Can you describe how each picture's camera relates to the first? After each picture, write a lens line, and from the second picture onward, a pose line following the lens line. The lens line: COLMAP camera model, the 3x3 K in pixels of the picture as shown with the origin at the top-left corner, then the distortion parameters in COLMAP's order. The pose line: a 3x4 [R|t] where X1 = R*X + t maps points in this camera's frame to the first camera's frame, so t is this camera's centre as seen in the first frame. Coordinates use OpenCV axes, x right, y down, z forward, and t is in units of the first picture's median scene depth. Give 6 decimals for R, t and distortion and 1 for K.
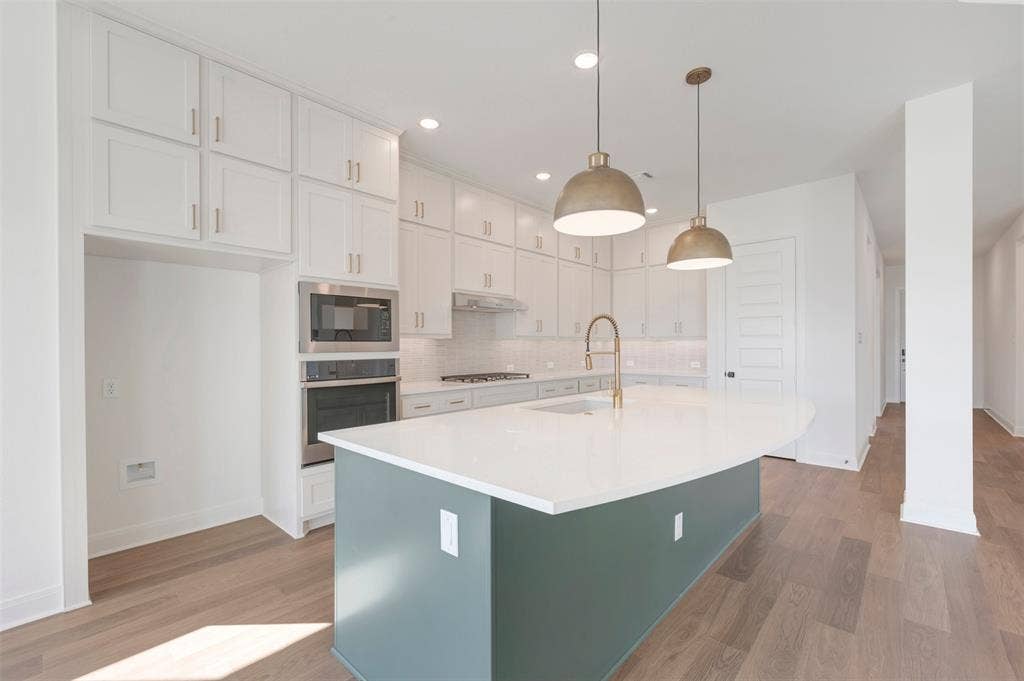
lens RADIAL K [[438.6, 0, 514.4], [0, 438.6, 346.2], [0, 0, 1]] dist [-0.000067, -0.000307]
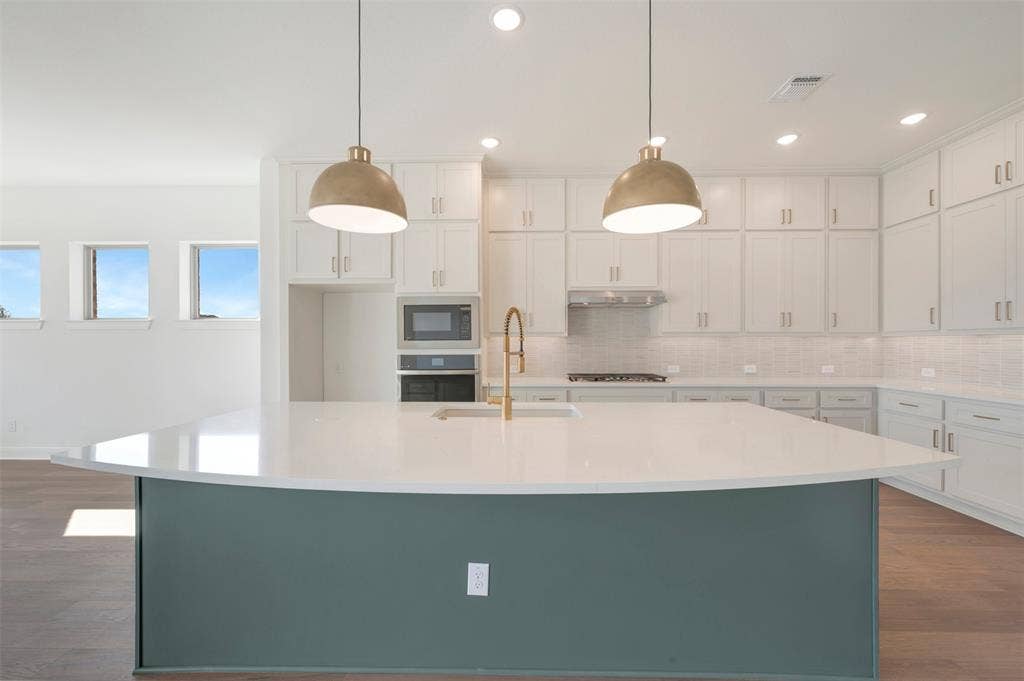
lens RADIAL K [[403.5, 0, 512.7], [0, 403.5, 343.9], [0, 0, 1]] dist [-0.000005, -0.000221]
pose [[0.659433, 0.005882, -0.751740, 0.604408], [-0.001663, 0.999978, 0.006366, -0.007948], [0.751761, -0.002948, 0.659429, 0.368407]]
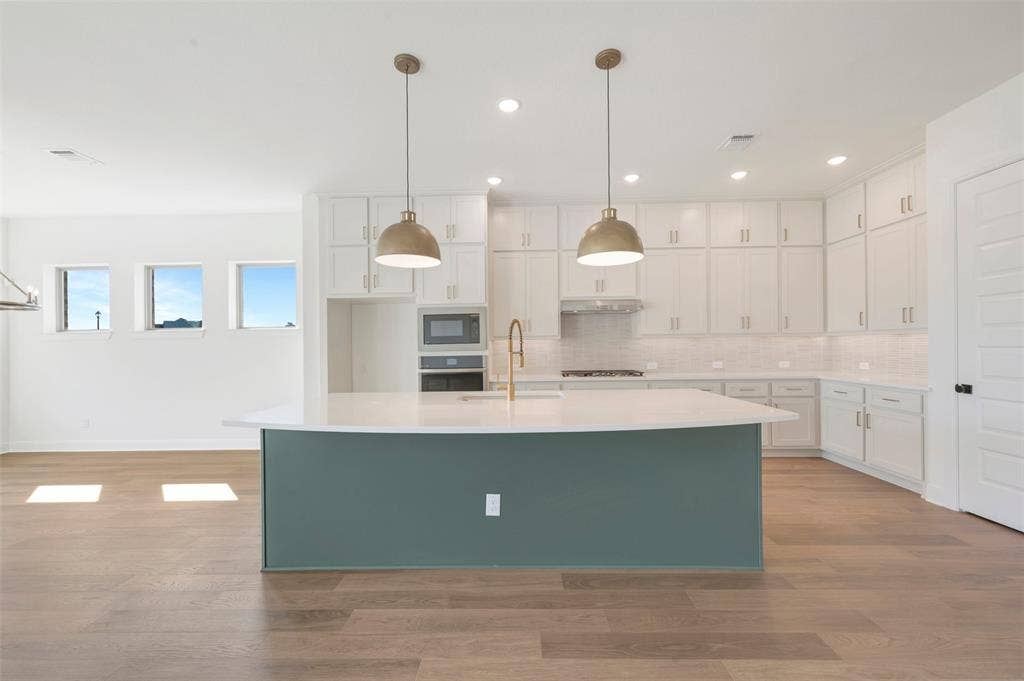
lens RADIAL K [[408.6, 0, 513.6], [0, 408.6, 343.7], [0, 0, 1]] dist [0.001883, -0.000113]
pose [[0.658639, -0.006550, -0.752431, 0.777707], [0.009619, 0.999954, -0.000285, -0.007899], [0.752398, -0.007050, 0.658672, 0.214194]]
